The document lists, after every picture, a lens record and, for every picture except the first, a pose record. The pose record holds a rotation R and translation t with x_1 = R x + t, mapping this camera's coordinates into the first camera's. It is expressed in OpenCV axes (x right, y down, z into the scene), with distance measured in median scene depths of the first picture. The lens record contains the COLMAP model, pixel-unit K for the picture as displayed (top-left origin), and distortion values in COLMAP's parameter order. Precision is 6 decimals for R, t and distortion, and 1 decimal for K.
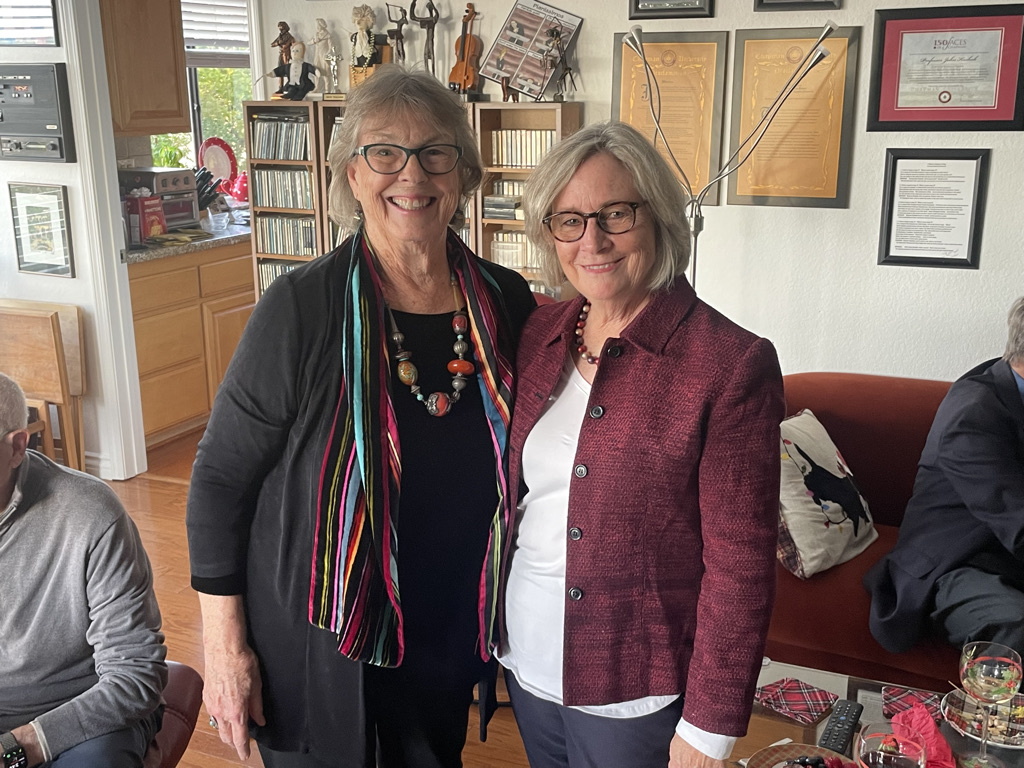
lens RADIAL K [[1111.5, 0, 511.3], [0, 1111.5, 388.6], [0, 0, 1]] dist [0.028911, 0.000000]
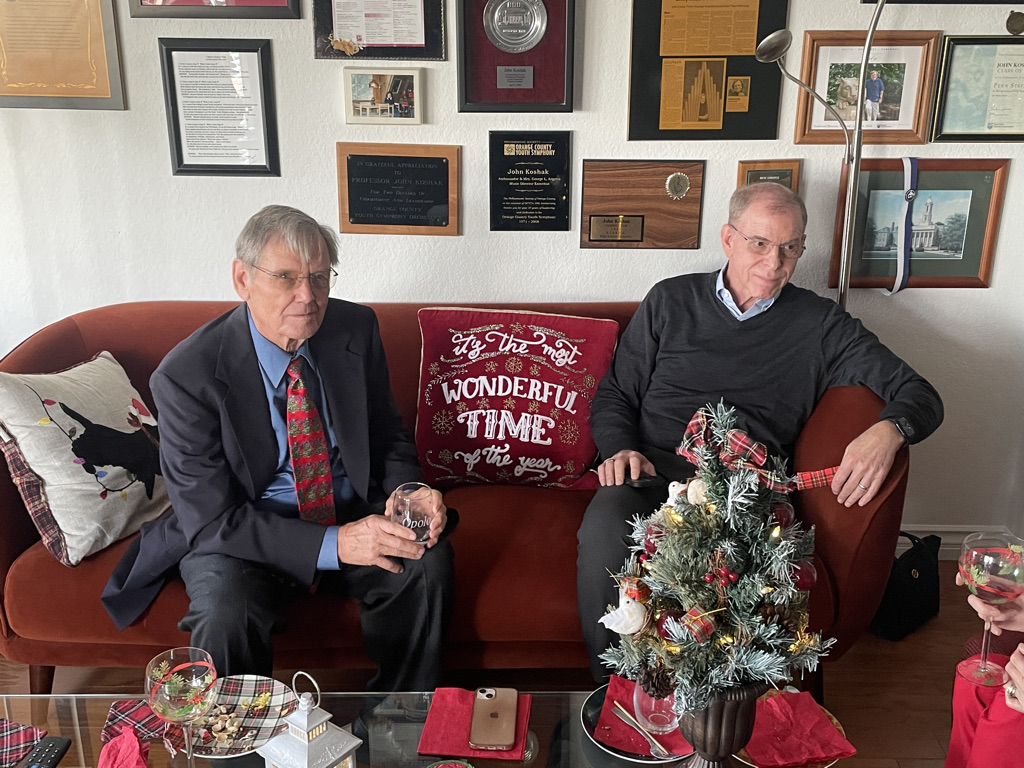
lens RADIAL K [[1111.5, 0, 514.4], [0, 1111.5, 383.0], [0, 0, 1]] dist [0.028911, 0.000000]
pose [[0.915617, -0.126281, 0.381705, 0.232419], [0.088081, 0.989334, 0.116021, -0.030345], [-0.392284, -0.072610, 0.916974, 0.093988]]
